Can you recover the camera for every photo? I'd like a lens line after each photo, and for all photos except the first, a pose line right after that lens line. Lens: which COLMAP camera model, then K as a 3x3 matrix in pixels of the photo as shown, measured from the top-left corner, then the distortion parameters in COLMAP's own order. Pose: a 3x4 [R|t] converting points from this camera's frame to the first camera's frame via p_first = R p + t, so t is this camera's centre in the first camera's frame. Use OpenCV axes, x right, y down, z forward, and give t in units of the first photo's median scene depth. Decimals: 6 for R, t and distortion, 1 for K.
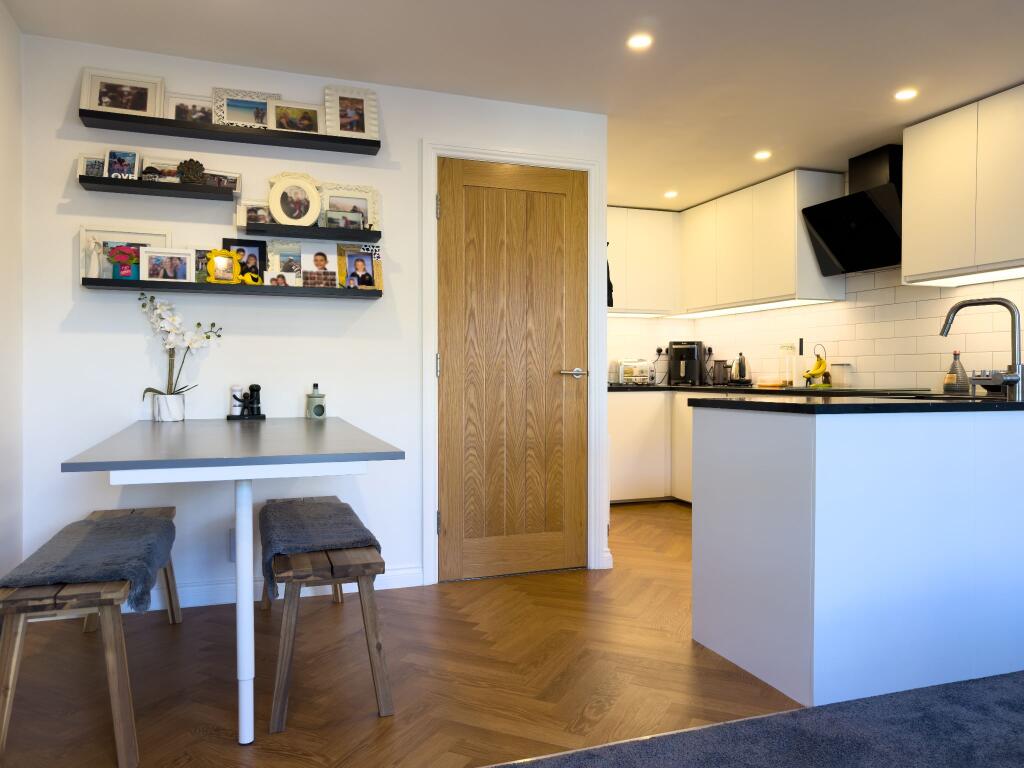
lens RADIAL K [[738.8, 0, 505.3], [0, 738.8, 385.2], [0, 0, 1]] dist [-0.002603, 0.011459]
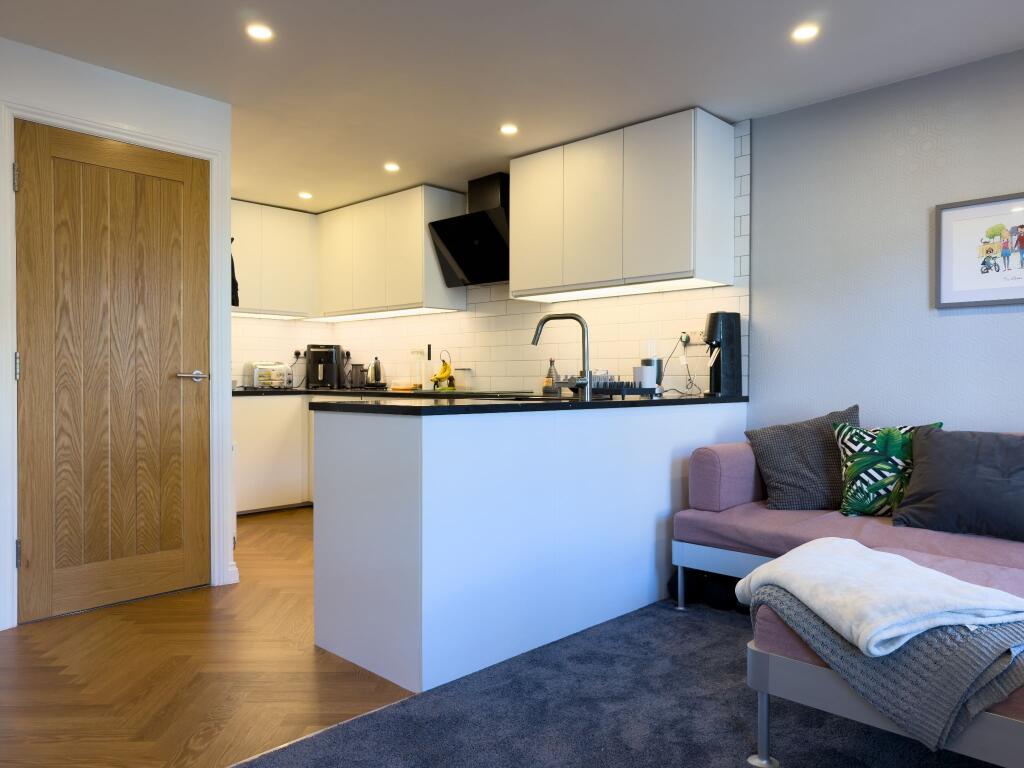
lens RADIAL K [[738.8, 0, 505.3], [0, 738.8, 385.2], [0, 0, 1]] dist [-0.002603, 0.011459]
pose [[0.895592, -0.001925, 0.444871, 0.030544], [0.004157, 0.999983, -0.004042, 0.000253], [-0.444856, 0.005469, 0.895585, -0.002266]]
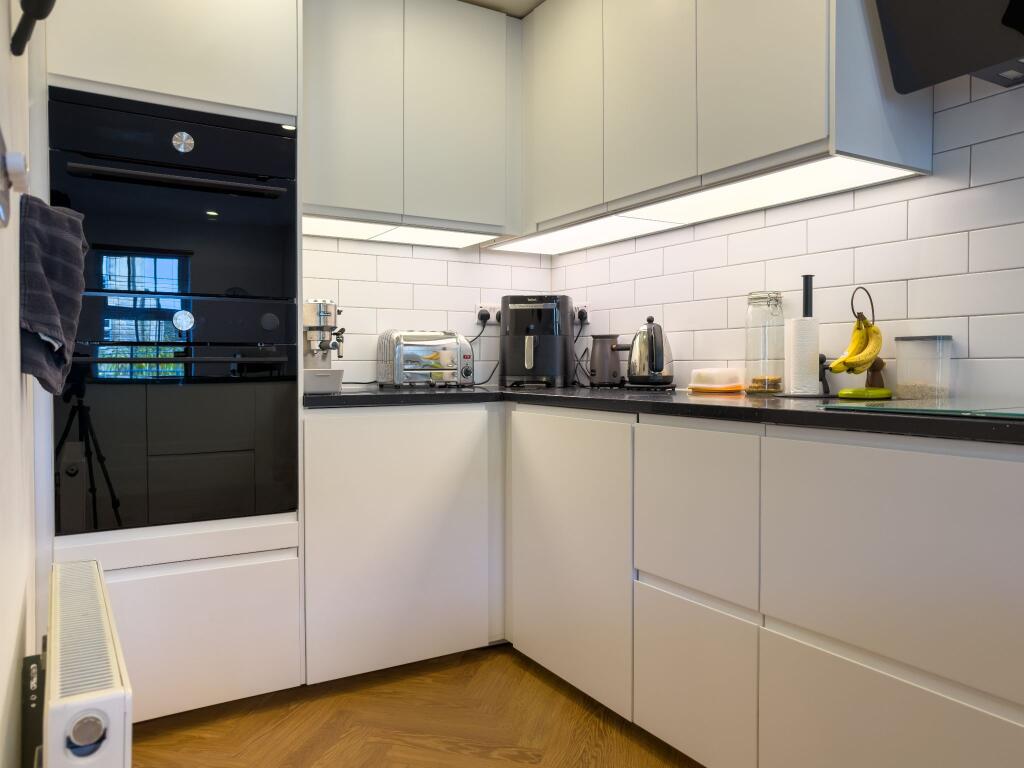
lens RADIAL K [[751.8, 0, 509.7], [0, 751.8, 367.5], [0, 0, 1]] dist [-0.010305, 0.001642]
pose [[0.980652, -0.002090, 0.195747, 0.200104], [0.004203, 0.999937, -0.010380, -0.011608], [-0.195713, 0.011002, 0.980600, 0.791946]]
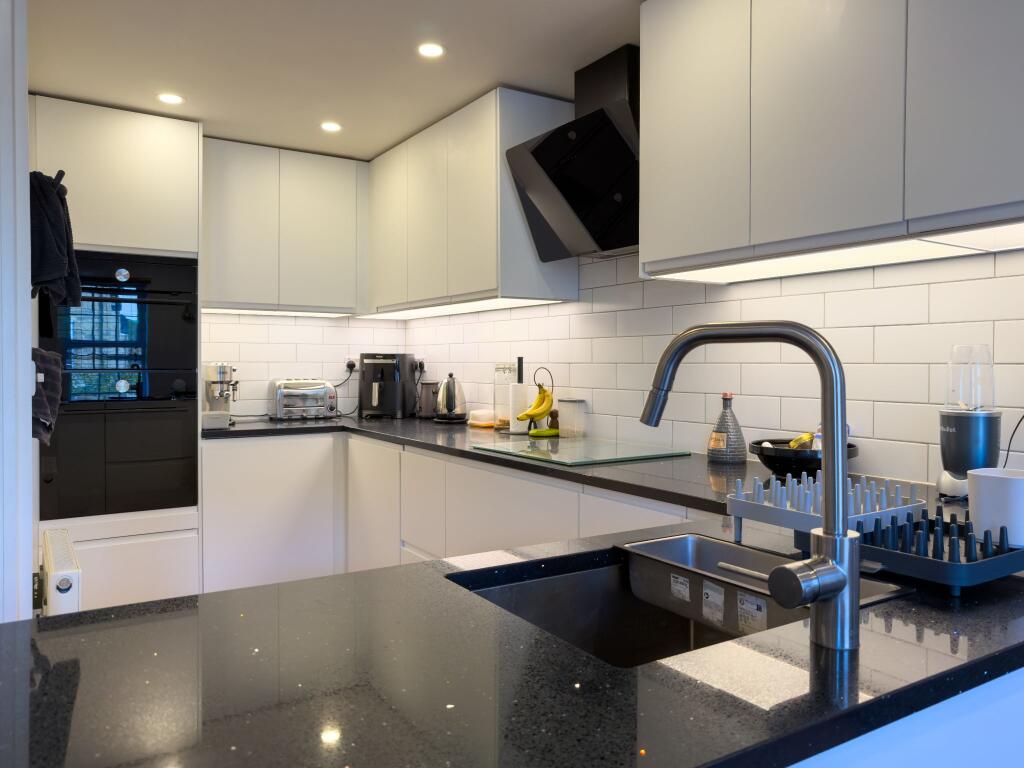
lens RADIAL K [[751.8, 0, 509.7], [0, 751.8, 367.5], [0, 0, 1]] dist [-0.010305, 0.001642]
pose [[0.973600, 0.002135, 0.228252, 0.303917], [-0.000094, 0.999960, -0.008955, -0.061079], [-0.228262, 0.008697, 0.973561, 0.454523]]
